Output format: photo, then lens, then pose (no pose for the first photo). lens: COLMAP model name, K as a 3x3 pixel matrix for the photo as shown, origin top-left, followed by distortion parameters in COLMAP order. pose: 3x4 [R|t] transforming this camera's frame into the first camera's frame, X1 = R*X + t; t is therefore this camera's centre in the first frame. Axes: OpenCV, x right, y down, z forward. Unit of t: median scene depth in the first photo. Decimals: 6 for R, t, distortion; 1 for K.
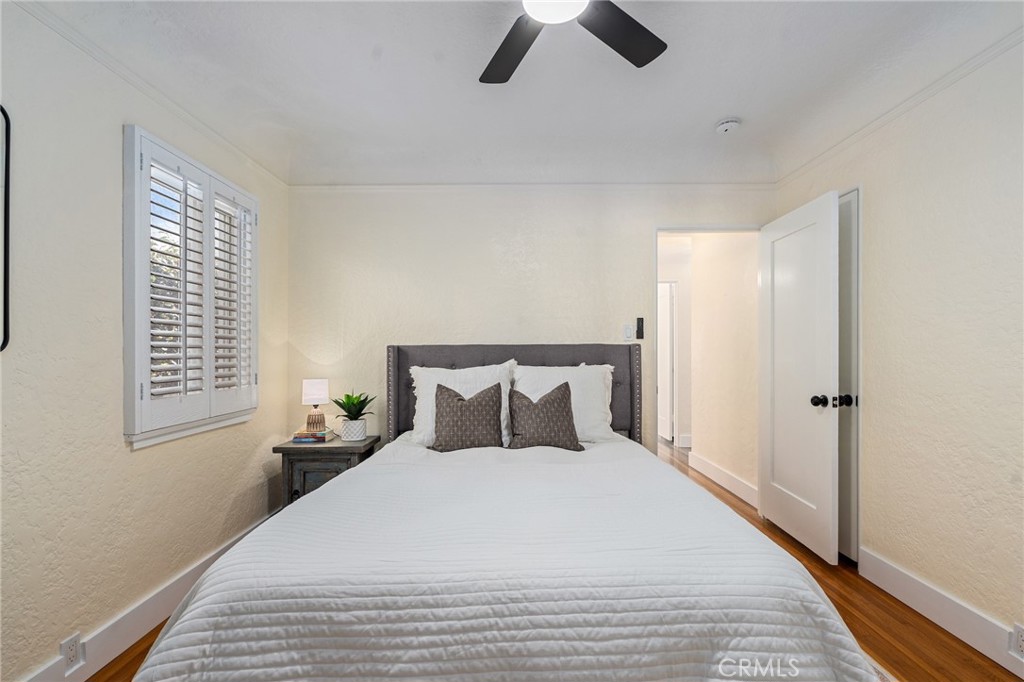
lens RADIAL K [[444.8, 0, 515.6], [0, 444.8, 350.7], [0, 0, 1]] dist [-0.000856, -0.000244]
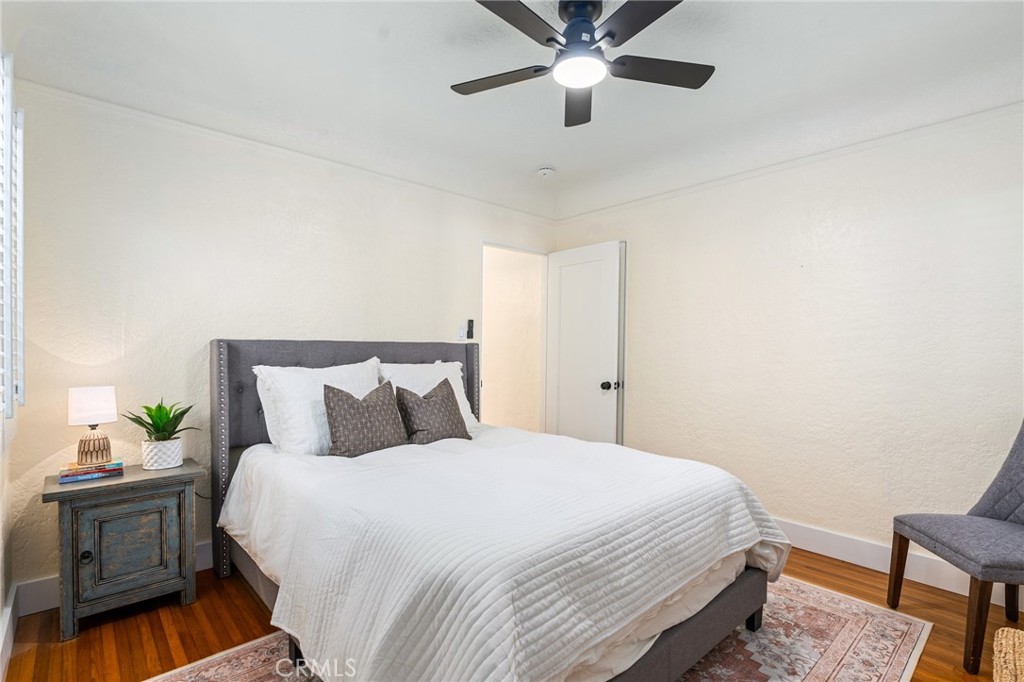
lens RADIAL K [[470.4, 0, 512.1], [0, 470.4, 359.7], [0, 0, 1]] dist [-0.000138, 0.000110]
pose [[0.756090, -0.004483, 0.654452, -0.987525], [-0.010484, 0.999765, 0.018960, 0.006192], [-0.654384, -0.021197, 0.755866, 0.096732]]
